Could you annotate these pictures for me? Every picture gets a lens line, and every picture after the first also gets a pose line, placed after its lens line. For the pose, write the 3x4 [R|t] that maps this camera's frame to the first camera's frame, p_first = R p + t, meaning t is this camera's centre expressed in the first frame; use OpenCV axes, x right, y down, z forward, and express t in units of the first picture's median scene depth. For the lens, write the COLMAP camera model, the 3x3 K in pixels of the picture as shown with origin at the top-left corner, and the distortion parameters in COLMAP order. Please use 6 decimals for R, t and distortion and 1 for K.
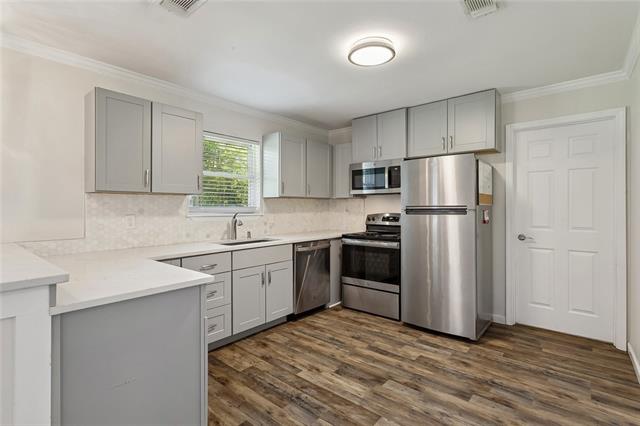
lens RADIAL K [[305.2, 0, 318.4], [0, 305.2, 208.0], [0, 0, 1]] dist [0.011242, -0.000290]
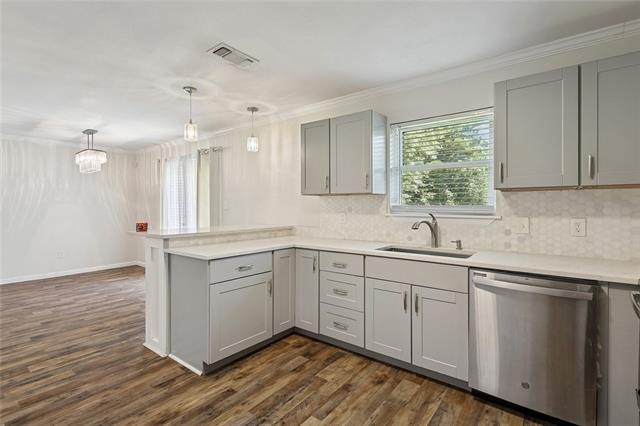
lens RADIAL K [[305.2, 0, 321.9], [0, 305.2, 210.4], [0, 0, 1]] dist [0.011242, -0.000290]
pose [[0.057502, 0.013361, -0.998256, 0.588330], [-0.003993, 0.999906, 0.013153, -0.001750], [0.998337, 0.003230, 0.057550, 0.800008]]
